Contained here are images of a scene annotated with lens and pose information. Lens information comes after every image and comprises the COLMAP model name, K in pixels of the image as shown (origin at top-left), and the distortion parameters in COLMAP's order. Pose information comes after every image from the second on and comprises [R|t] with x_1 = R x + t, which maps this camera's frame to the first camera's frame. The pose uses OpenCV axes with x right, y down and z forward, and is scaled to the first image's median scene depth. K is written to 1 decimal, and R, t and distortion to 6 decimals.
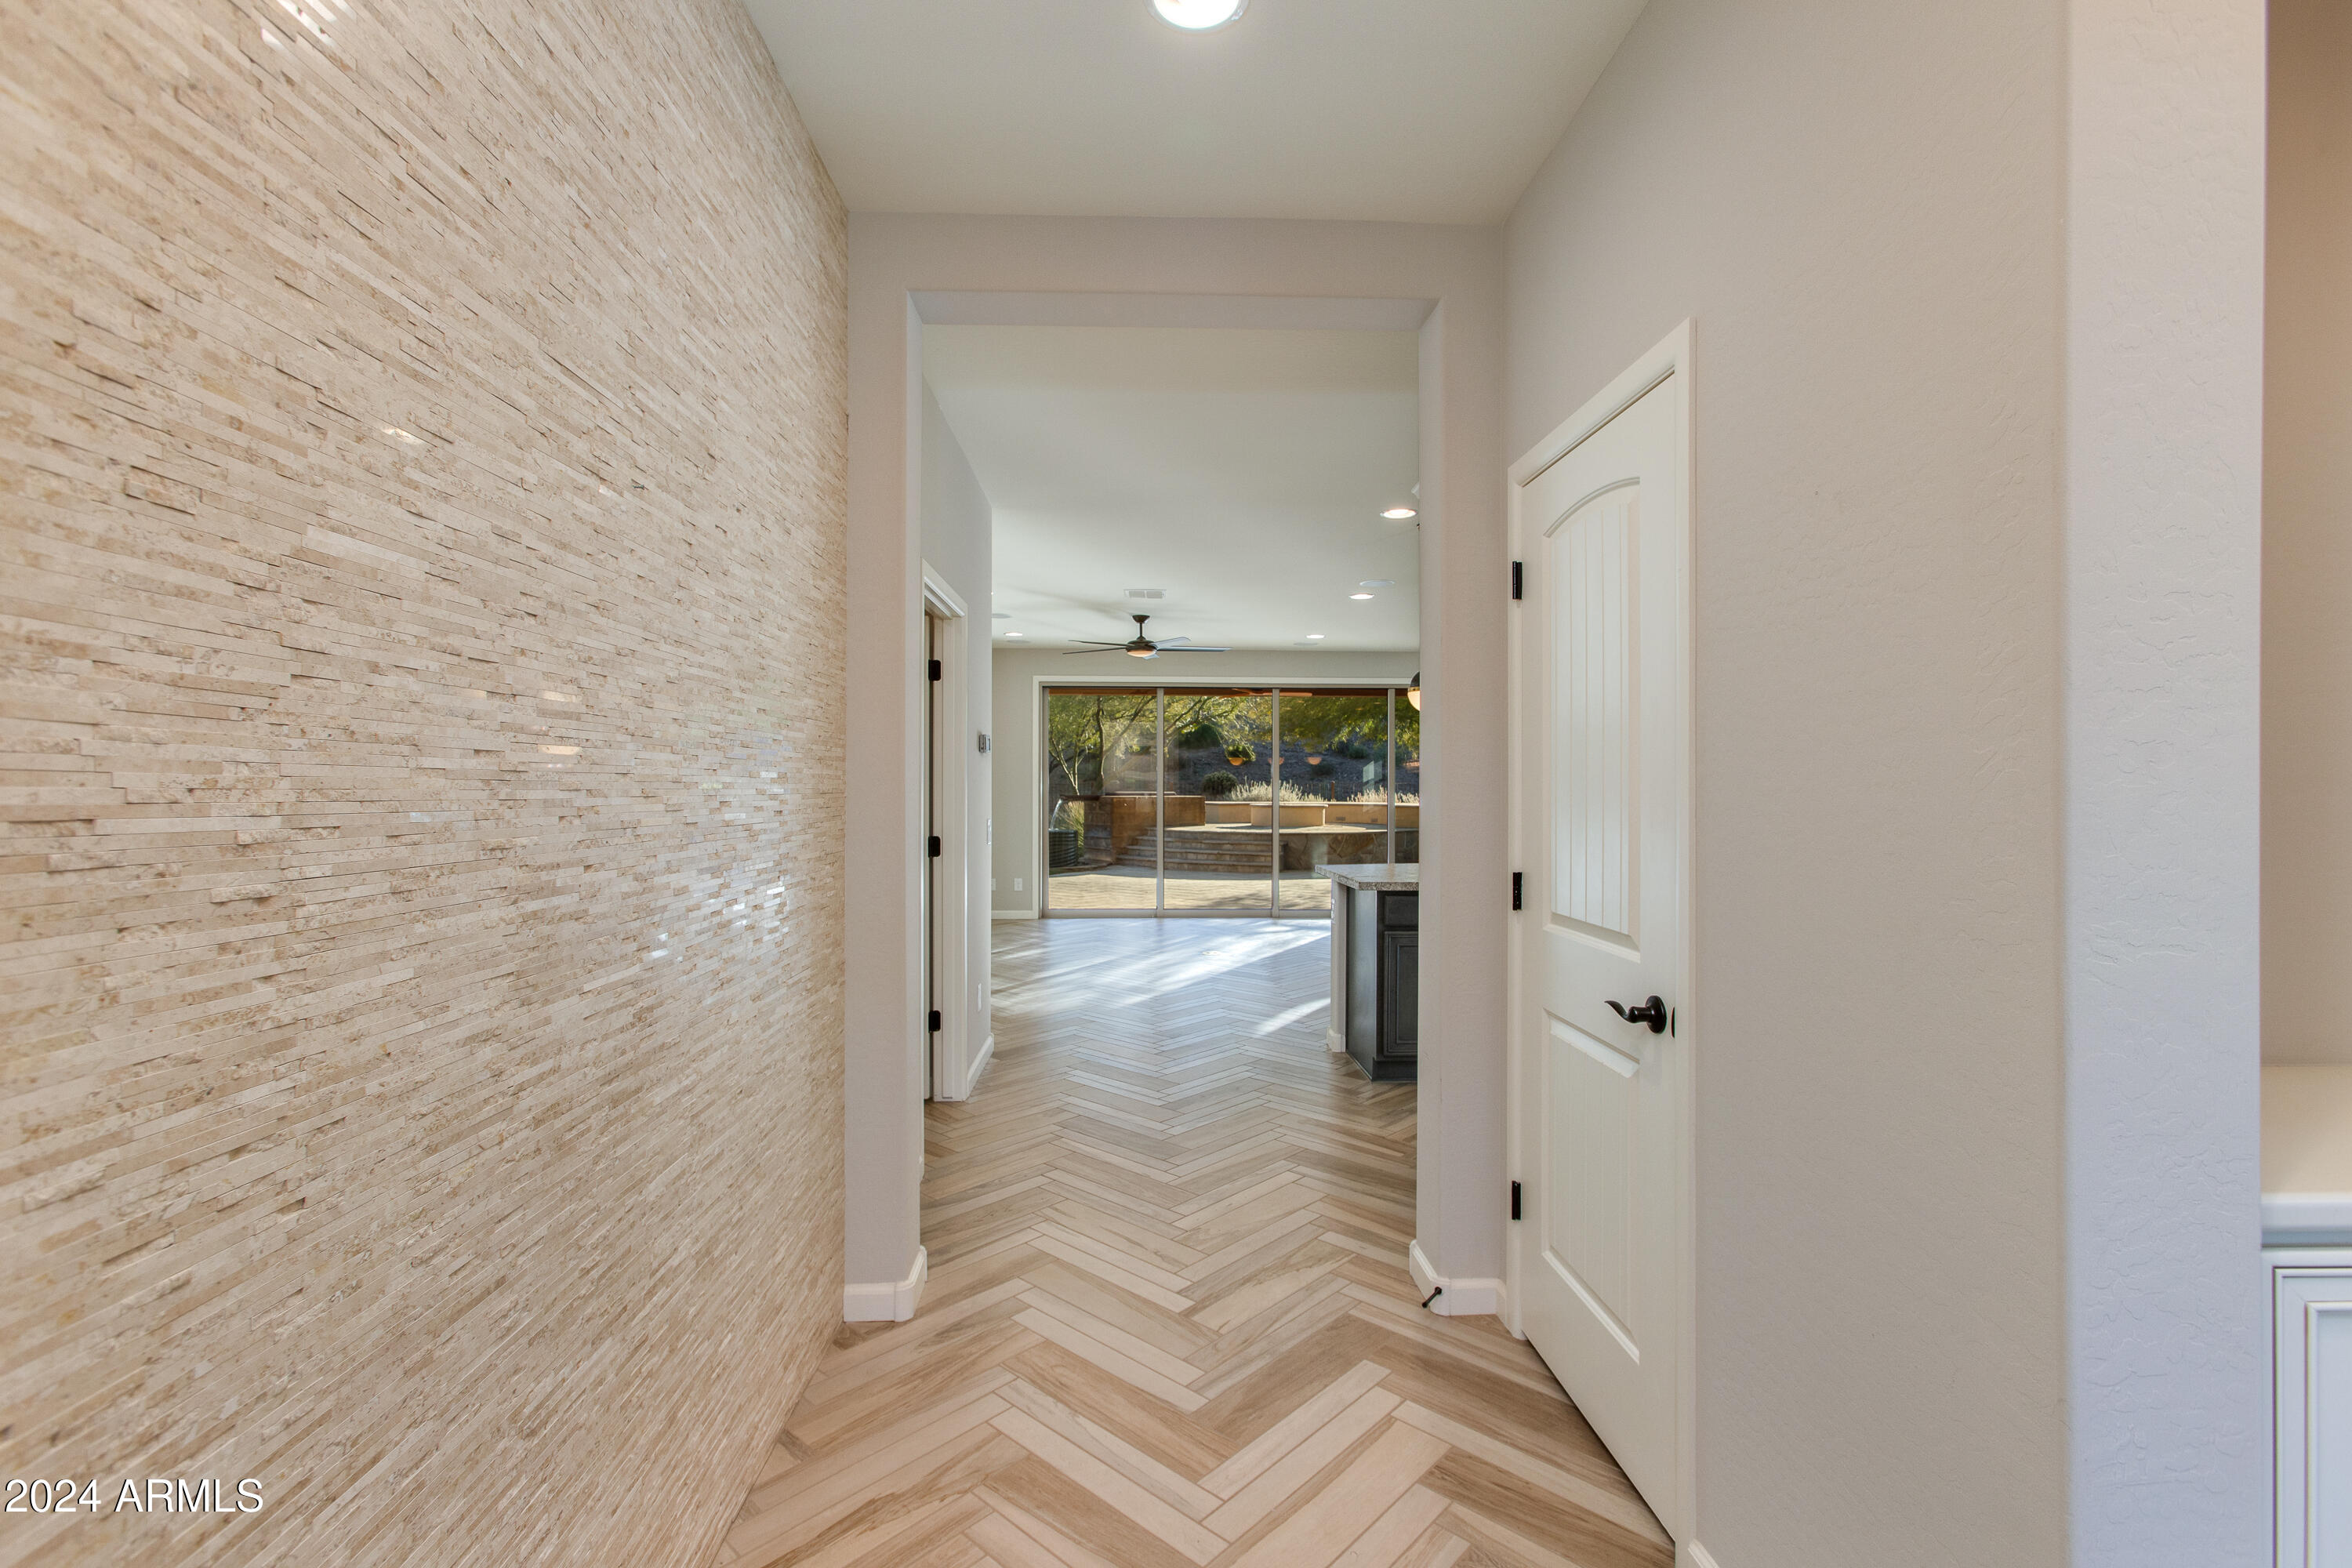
lens RADIAL K [[1057.9, 0, 1168.6], [0, 1057.9, 791.9], [0, 0, 1]] dist [-0.041156, 0.022794]
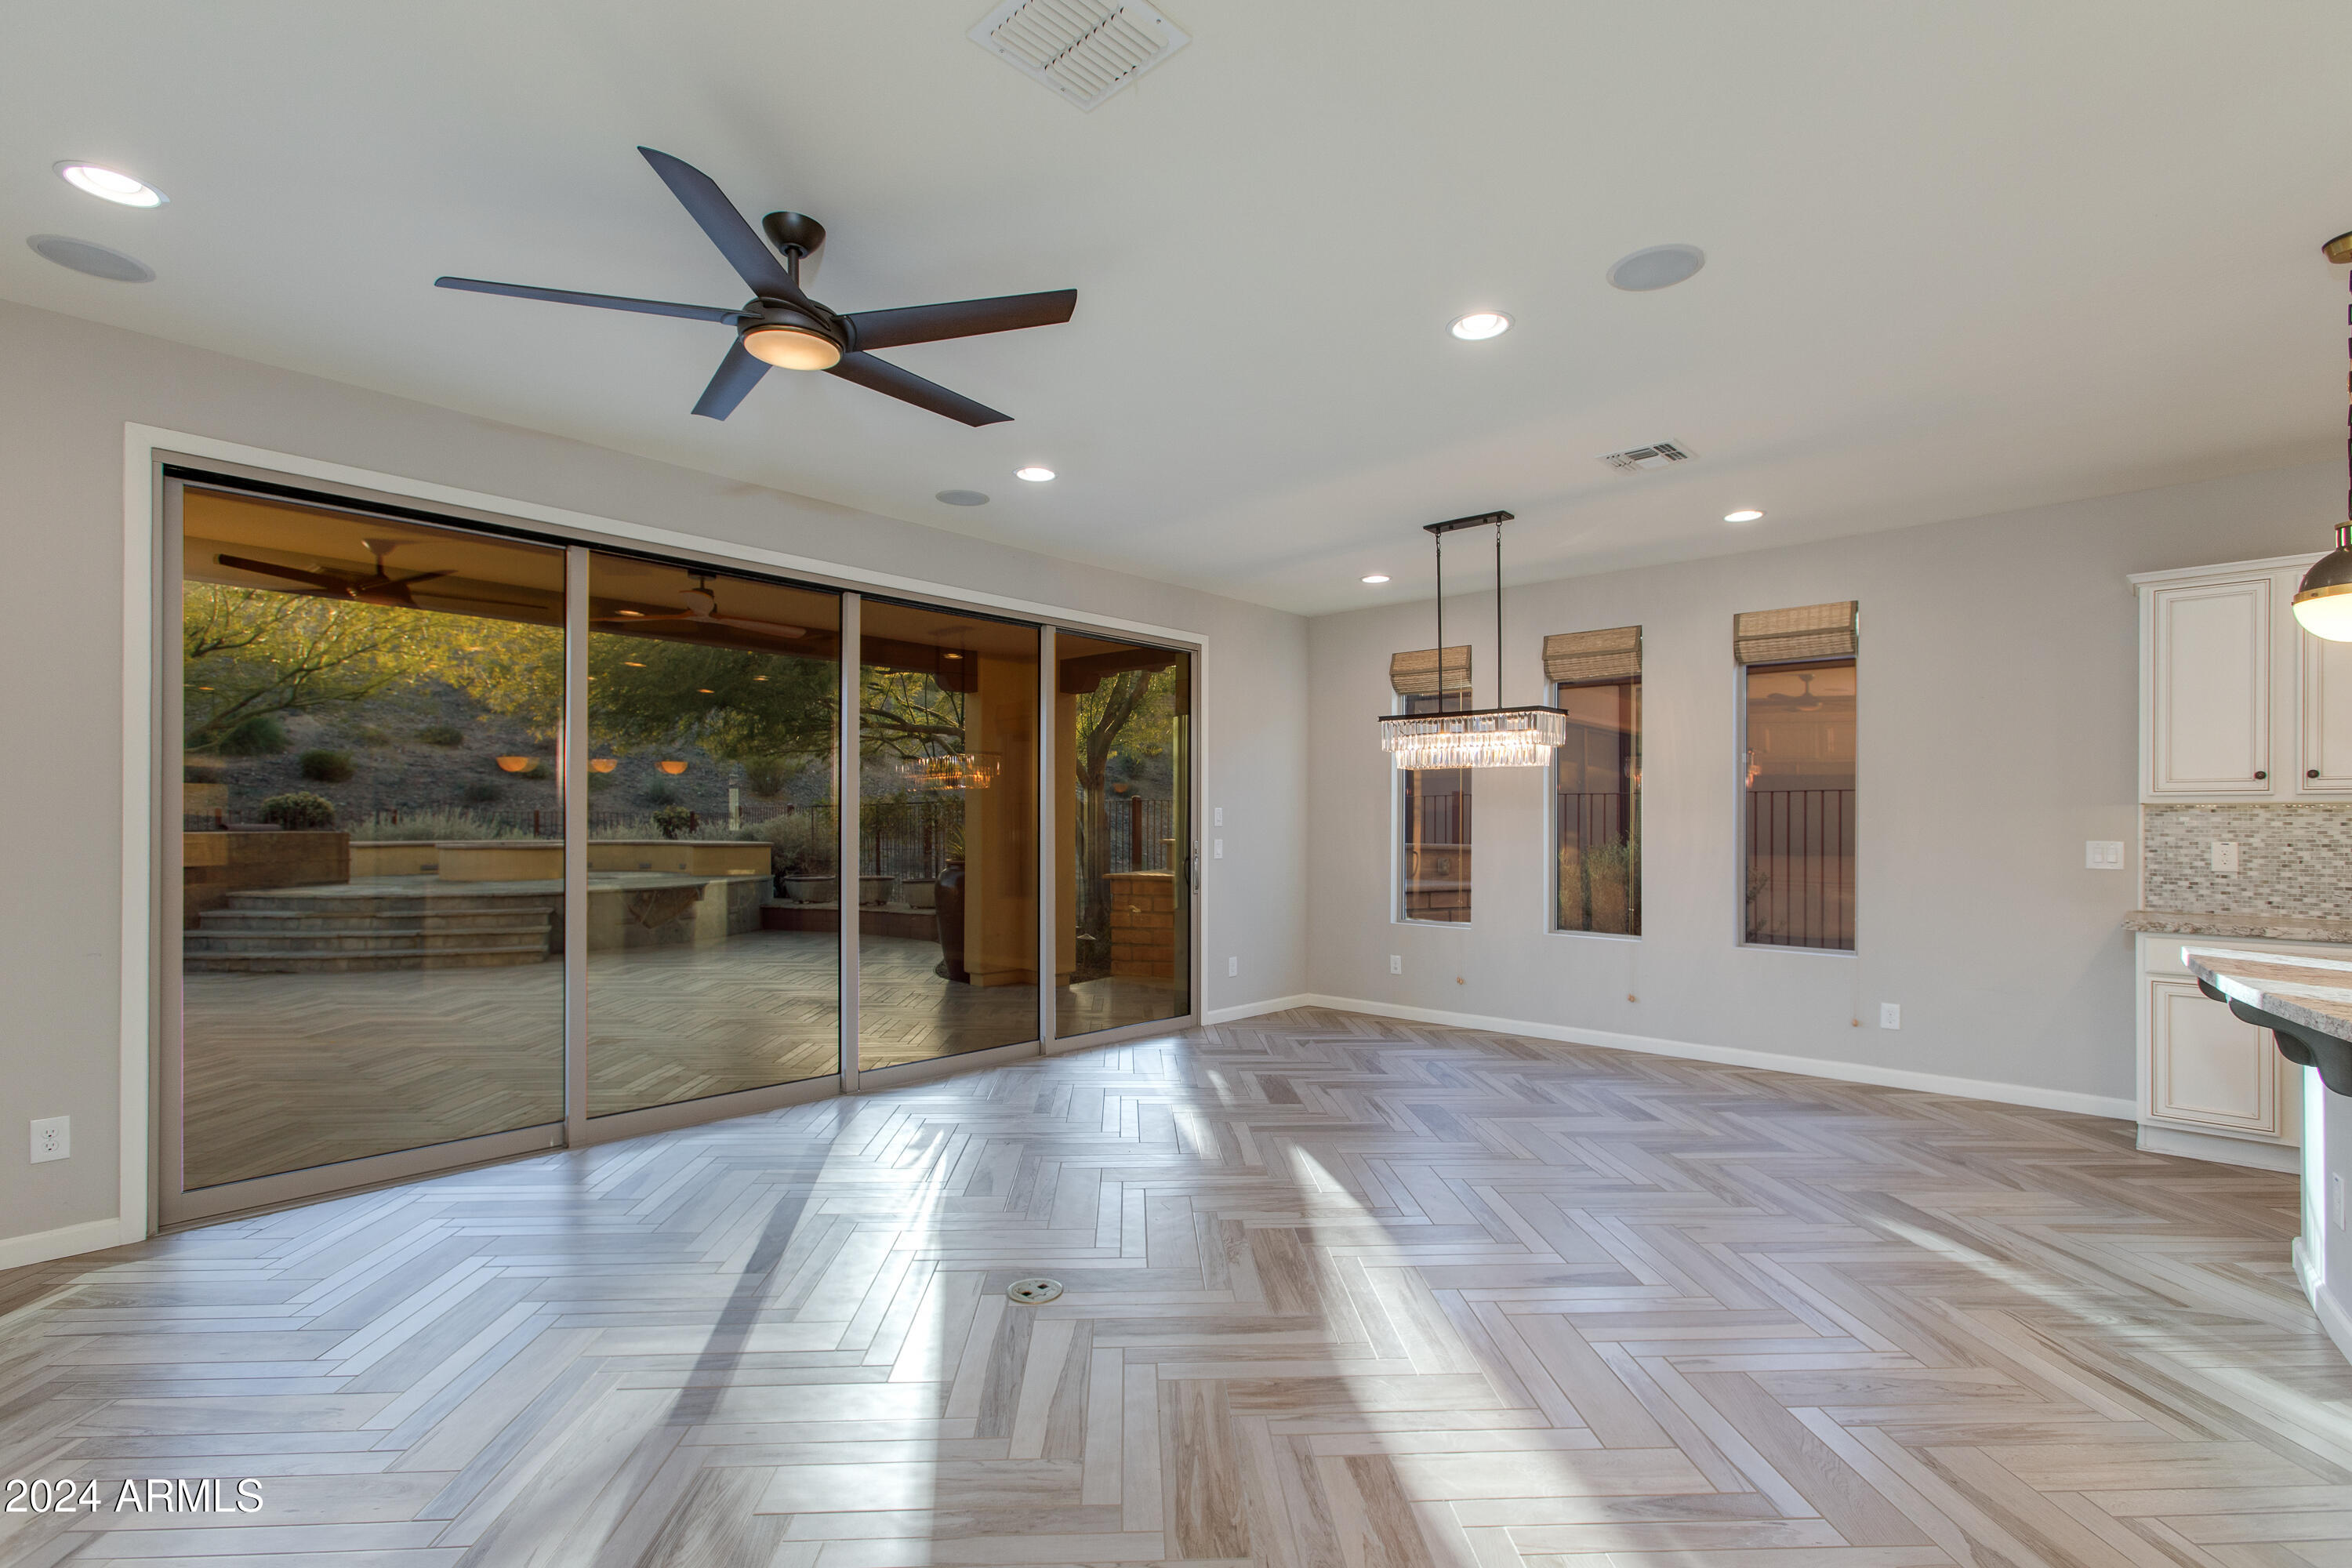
lens RADIAL K [[1079.5, 0, 1184.7], [0, 1079.5, 823.5], [0, 0, 1]] dist [0.000952, 0.000840]
pose [[0.694566, 0.000176, 0.719429, -0.138109], [0.000137, 1.000000, -0.000376, 0.001022], [-0.719429, 0.000360, 0.694566, 0.579714]]
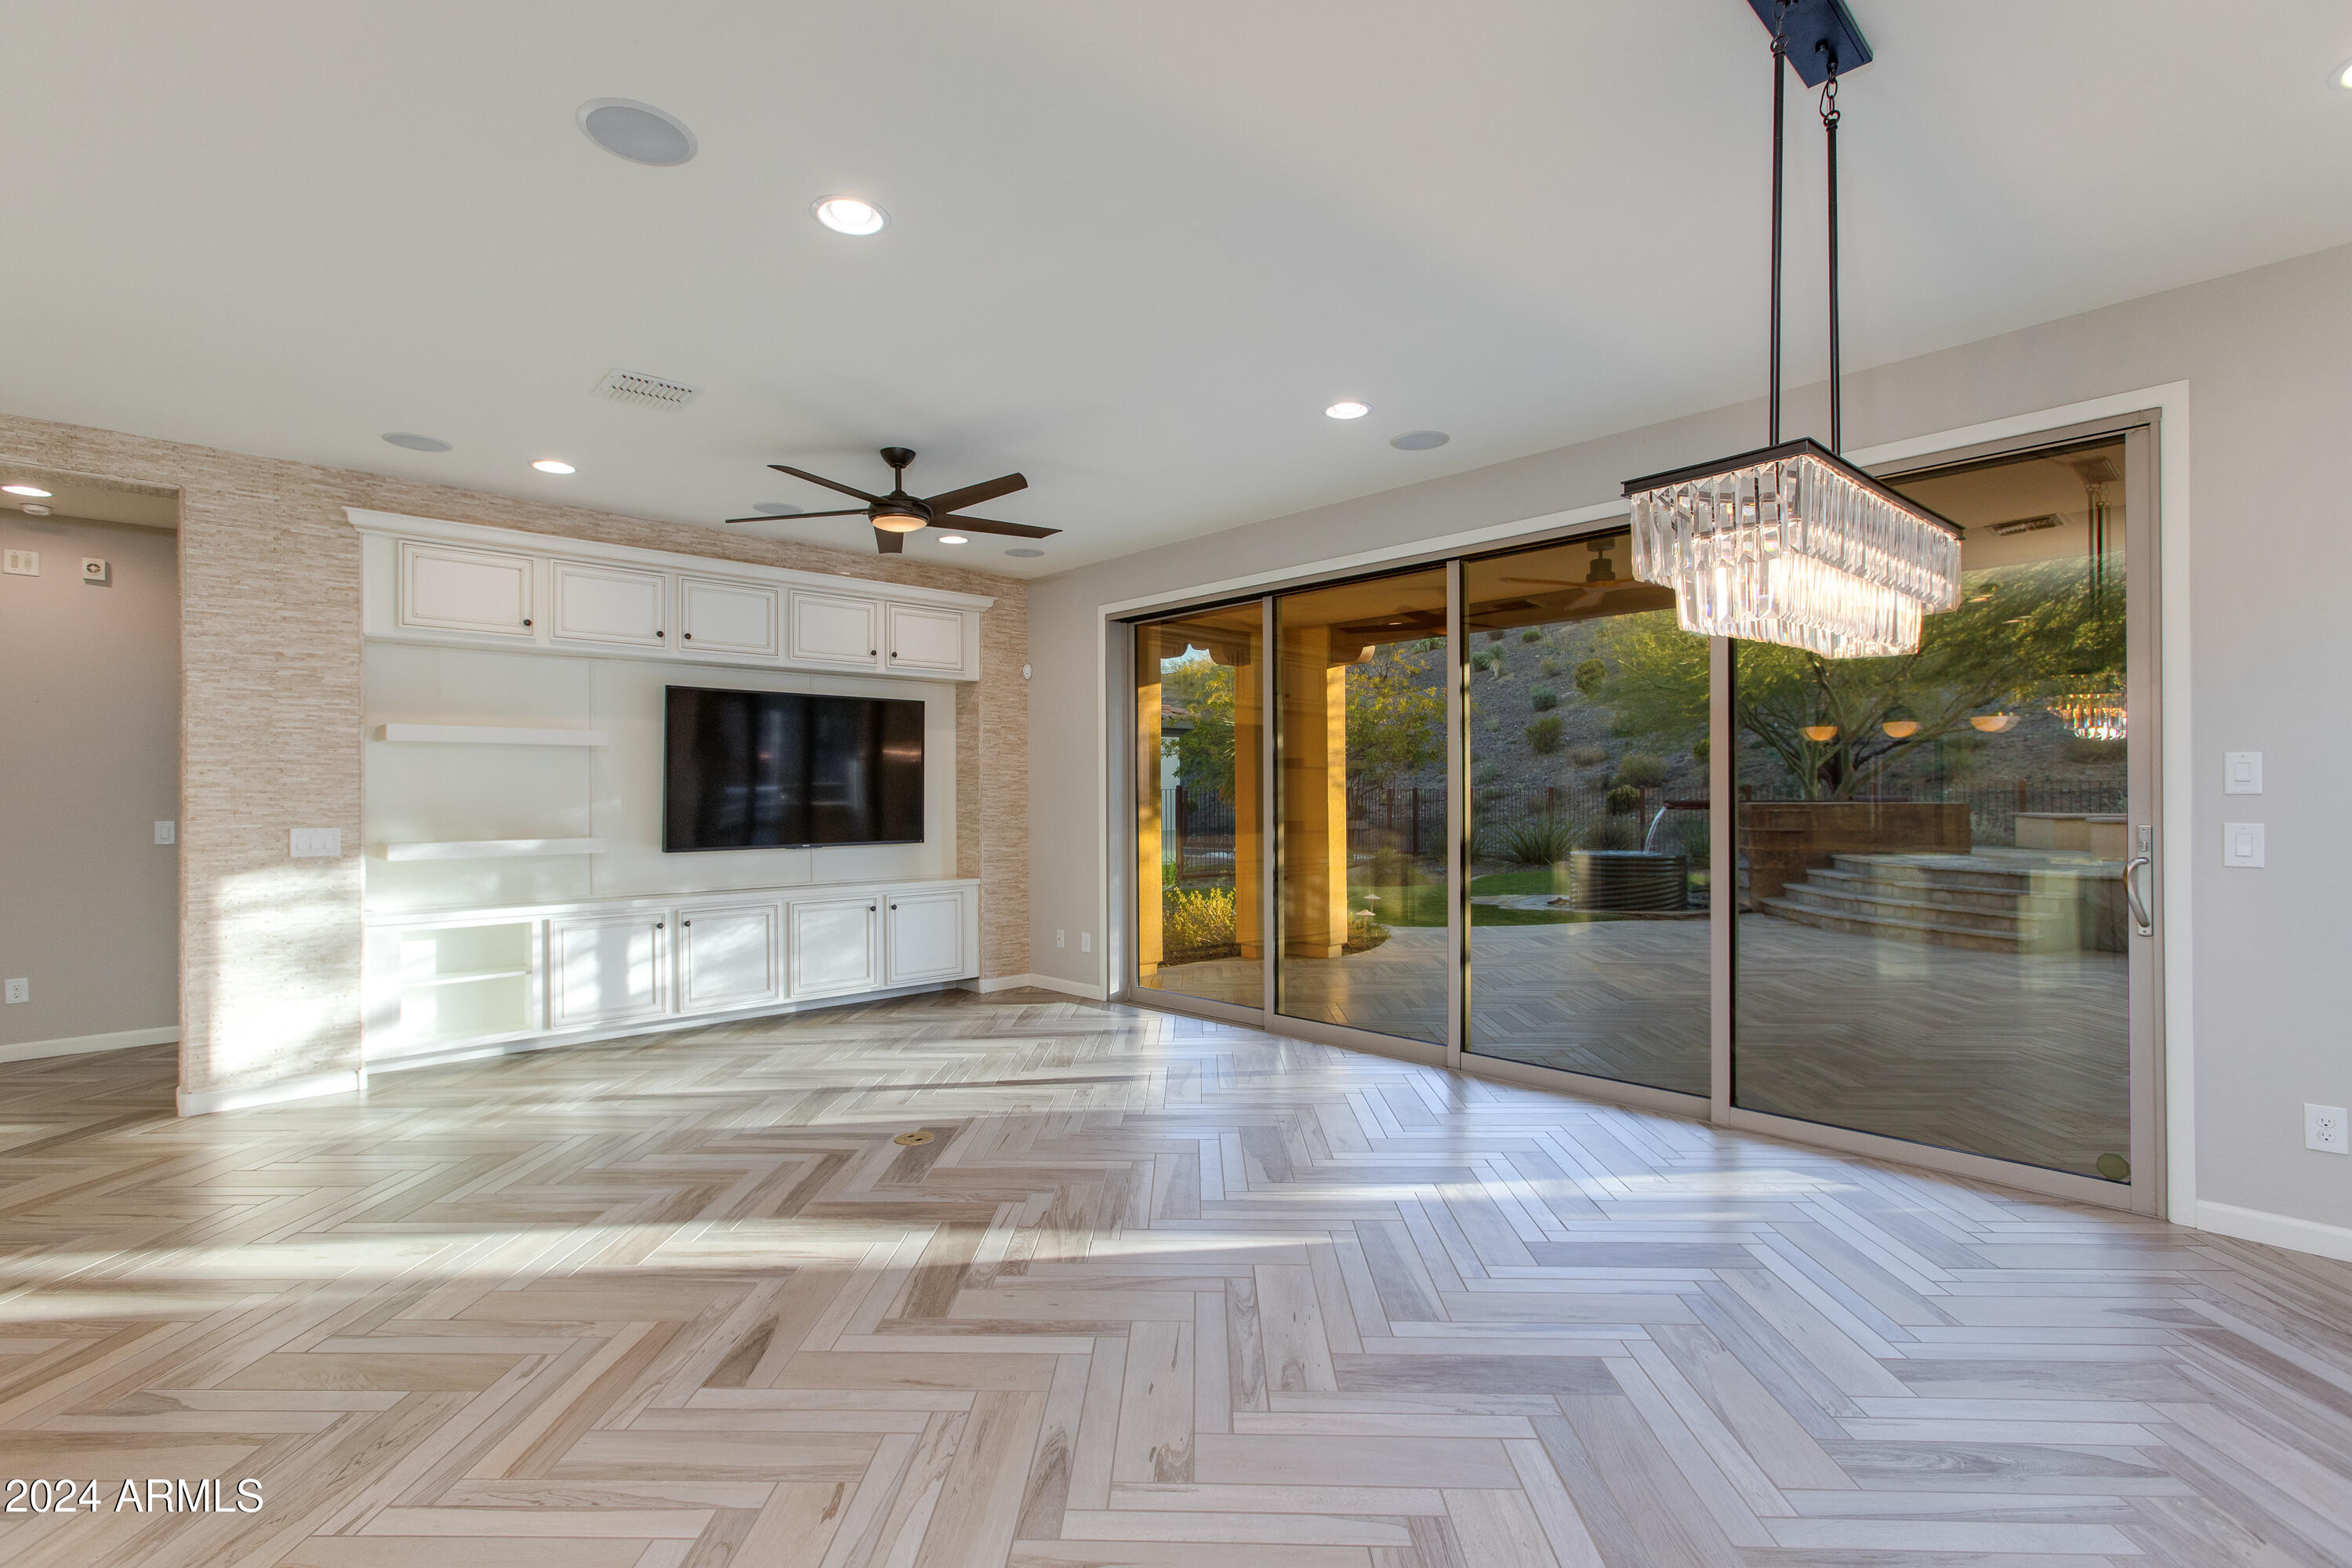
lens RADIAL K [[1081.9, 0, 1174.9], [0, 1081.9, 791.1], [0, 0, 1]] dist [-0.002653, 0.004728]
pose [[0.666209, -0.011341, -0.745678, 0.366740], [0.005847, 0.999933, -0.009984, 0.003220], [0.745742, 0.002291, 0.666231, 0.613538]]
